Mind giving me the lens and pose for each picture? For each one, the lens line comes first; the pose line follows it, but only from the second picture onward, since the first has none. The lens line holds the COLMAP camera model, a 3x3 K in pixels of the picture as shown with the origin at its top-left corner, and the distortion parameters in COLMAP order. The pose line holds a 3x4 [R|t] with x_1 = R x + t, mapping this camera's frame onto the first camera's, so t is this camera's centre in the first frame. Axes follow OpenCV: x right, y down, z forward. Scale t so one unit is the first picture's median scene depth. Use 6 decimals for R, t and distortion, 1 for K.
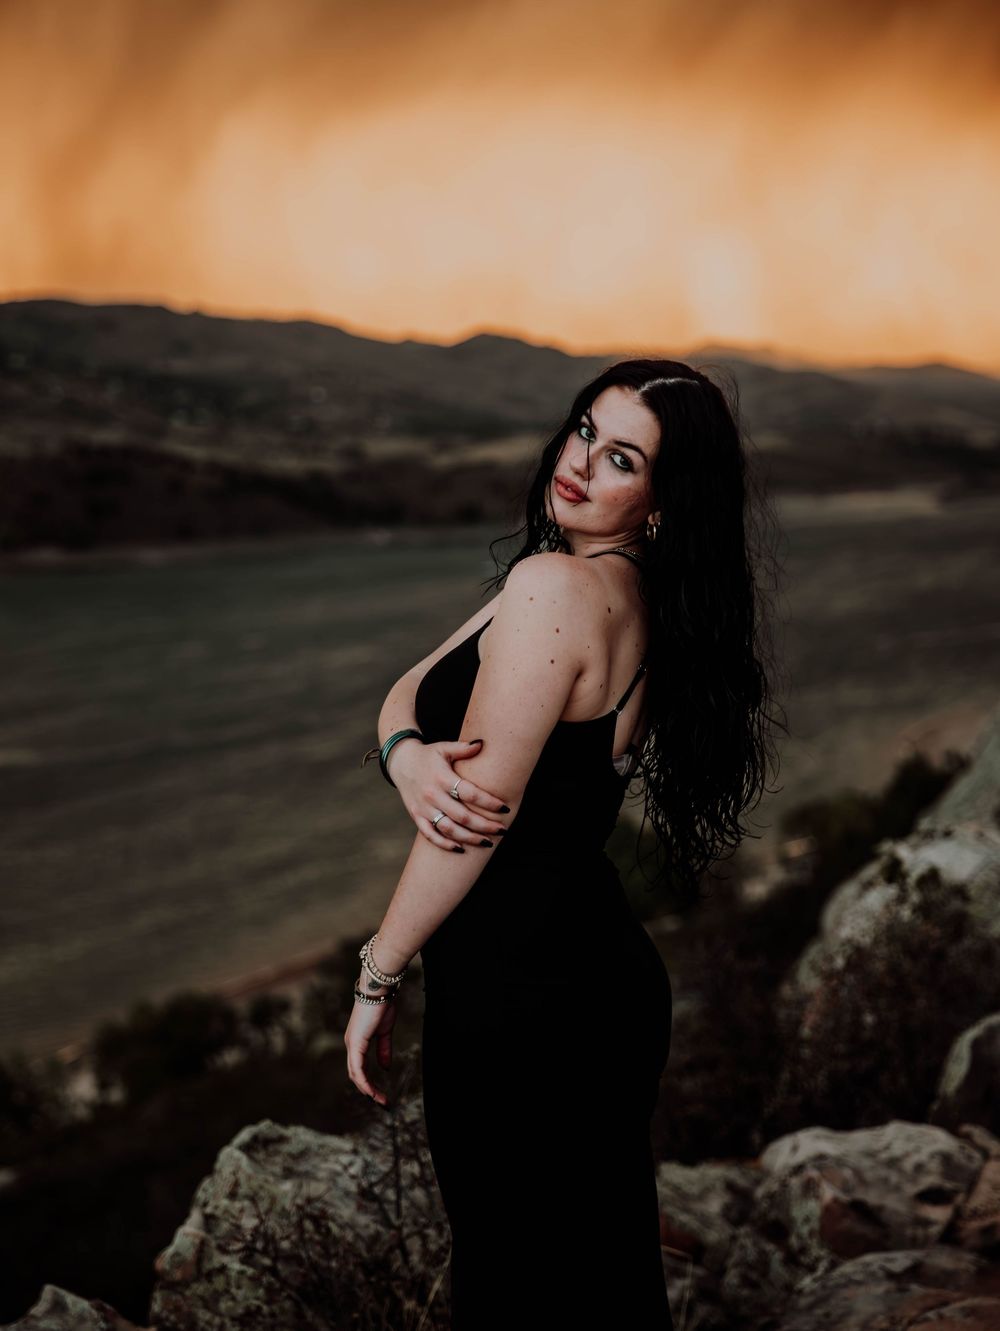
lens RADIAL K [[2735.6, 0, 497.8], [0, 2735.6, 670.1], [0, 0, 1]] dist [0.159837, 0.000000]
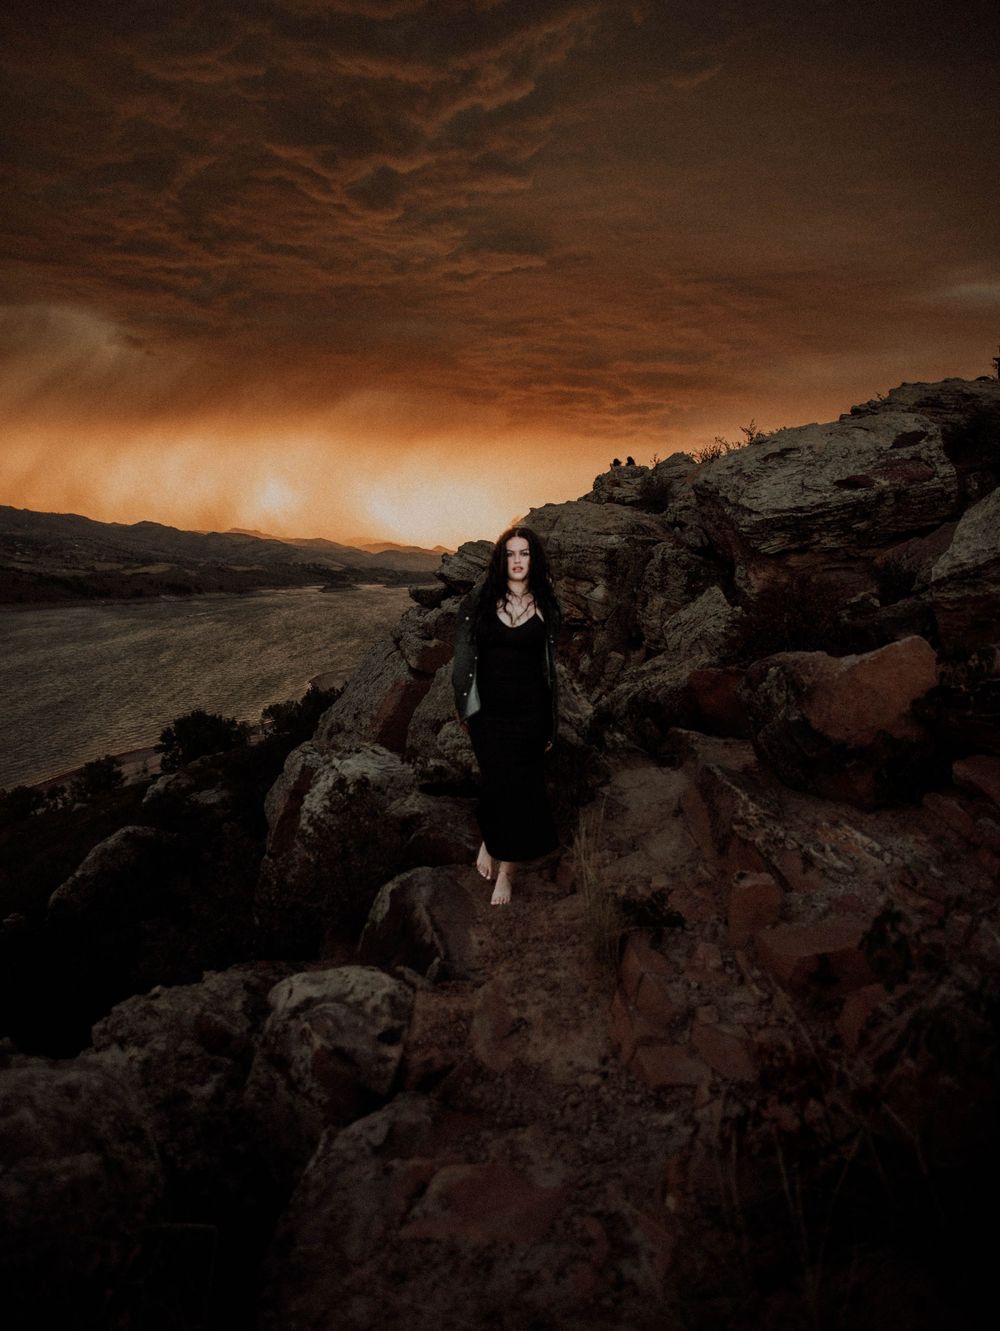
lens RADIAL K [[1017.4, 0, 507.1], [0, 1017.4, 653.9], [0, 0, 1]] dist [-0.079244, 0.004145]
pose [[0.942850, -0.004327, 0.333188, 0.038091], [0.004236, 0.999991, 0.001001, -0.013732], [-0.333189, 0.000468, 0.942860, 0.456560]]
